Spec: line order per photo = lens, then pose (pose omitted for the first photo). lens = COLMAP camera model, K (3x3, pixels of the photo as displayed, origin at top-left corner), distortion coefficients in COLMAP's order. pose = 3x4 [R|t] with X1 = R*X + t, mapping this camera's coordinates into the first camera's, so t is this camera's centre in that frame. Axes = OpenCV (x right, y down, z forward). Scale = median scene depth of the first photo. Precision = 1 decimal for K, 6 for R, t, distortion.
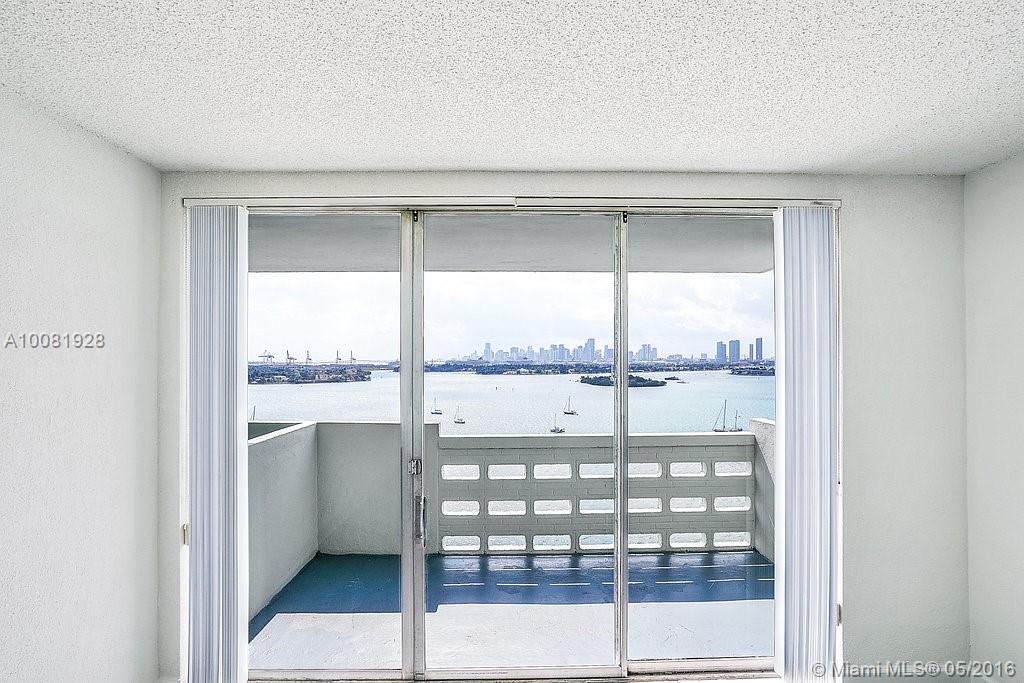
lens RADIAL K [[475.3, 0, 509.5], [0, 475.3, 349.7], [0, 0, 1]] dist [-0.039683, 0.000209]
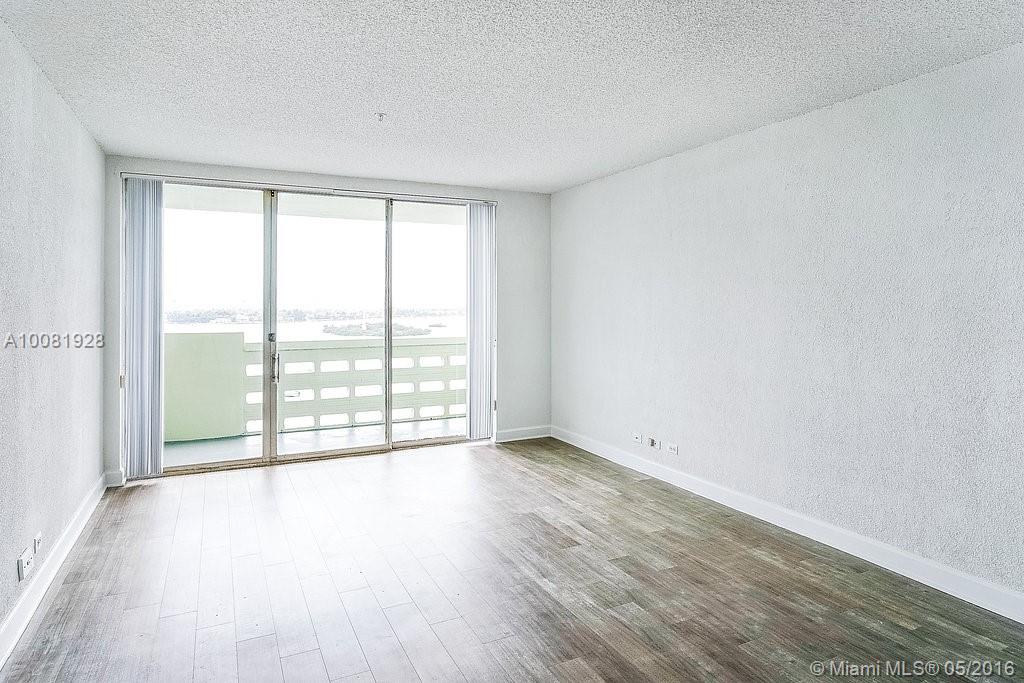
lens RADIAL K [[614.9, 0, 508.5], [0, 614.9, 297.2], [0, 0, 1]] dist [-0.006880, -0.000309]
pose [[0.903000, 0.004365, 0.429619, -0.215298], [-0.009019, 0.999921, 0.008799, 0.039747], [-0.429546, -0.011821, 0.902967, -0.794311]]
